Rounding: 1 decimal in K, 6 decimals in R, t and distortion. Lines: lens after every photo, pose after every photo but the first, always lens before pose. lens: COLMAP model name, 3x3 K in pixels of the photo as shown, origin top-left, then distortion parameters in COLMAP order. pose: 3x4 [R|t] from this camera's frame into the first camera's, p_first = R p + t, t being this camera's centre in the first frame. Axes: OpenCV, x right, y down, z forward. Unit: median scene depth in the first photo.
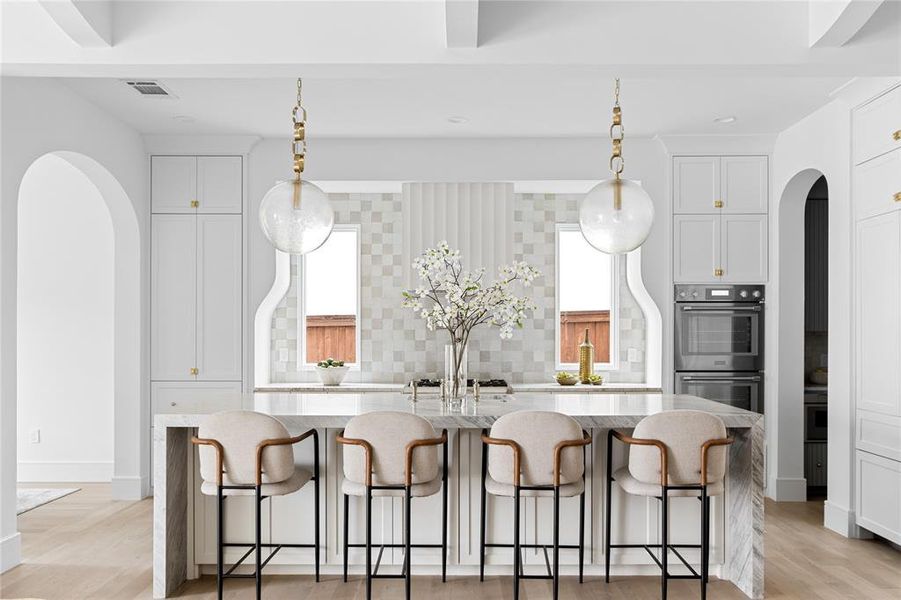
lens RADIAL K [[810.7, 0, 460.6], [0, 810.7, 339.9], [0, 0, 1]] dist [-0.025376, 0.001124]
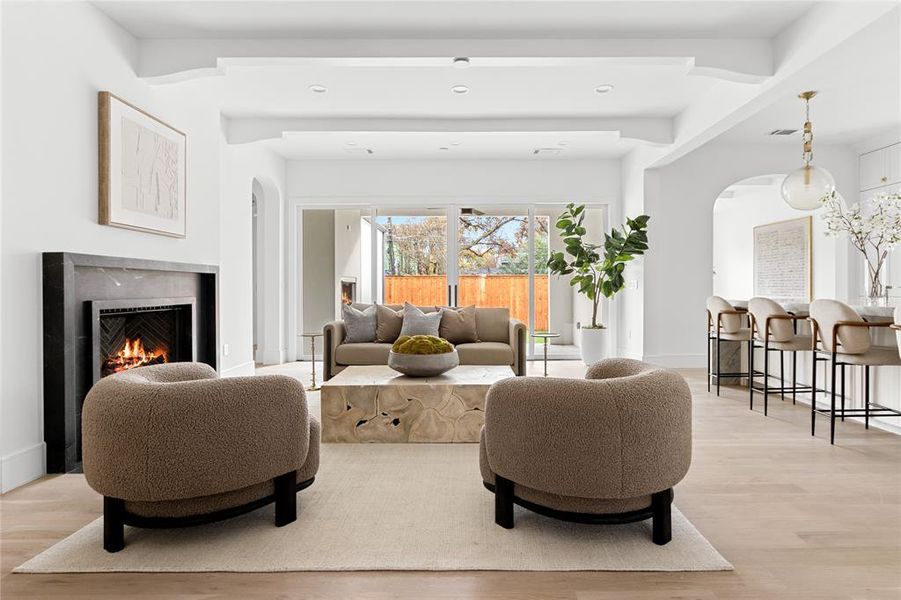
lens RADIAL K [[475.0, 0, 449.0], [0, 475.0, 294.3], [0, 0, 1]] dist [-0.018808, 0.003476]
pose [[-0.017195, 0.009847, -0.999804, 0.520276], [-0.009012, 0.999909, 0.010003, 0.041892], [0.999812, 0.009182, -0.017105, 0.186003]]
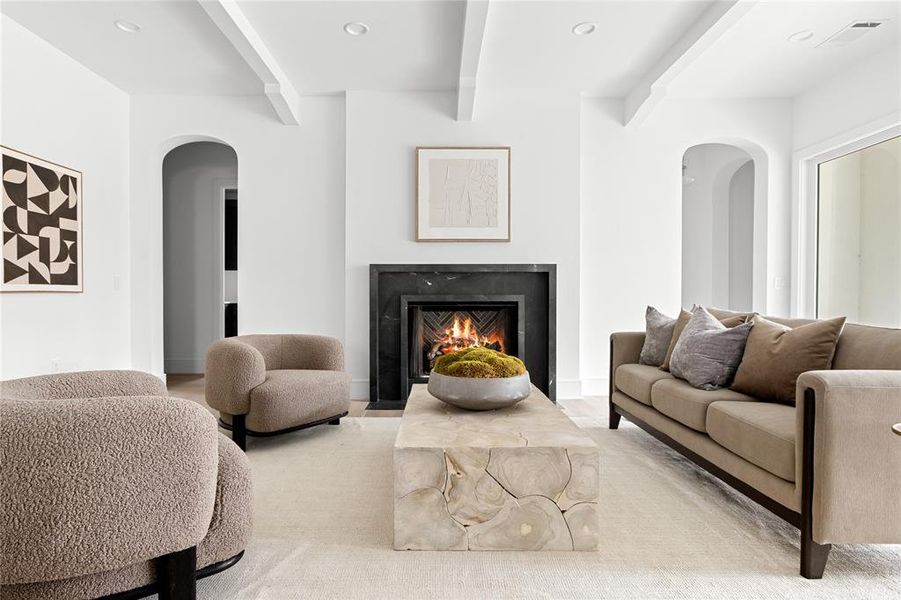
lens RADIAL K [[482.9, 0, 449.5], [0, 482.9, 304.0], [0, 0, 1]] dist [-0.010010, 0.003331]
pose [[-0.999871, -0.001413, -0.015985, 0.029280], [-0.001867, 0.999594, 0.028432, 0.048505], [0.015939, 0.028458, -0.999468, 0.506649]]
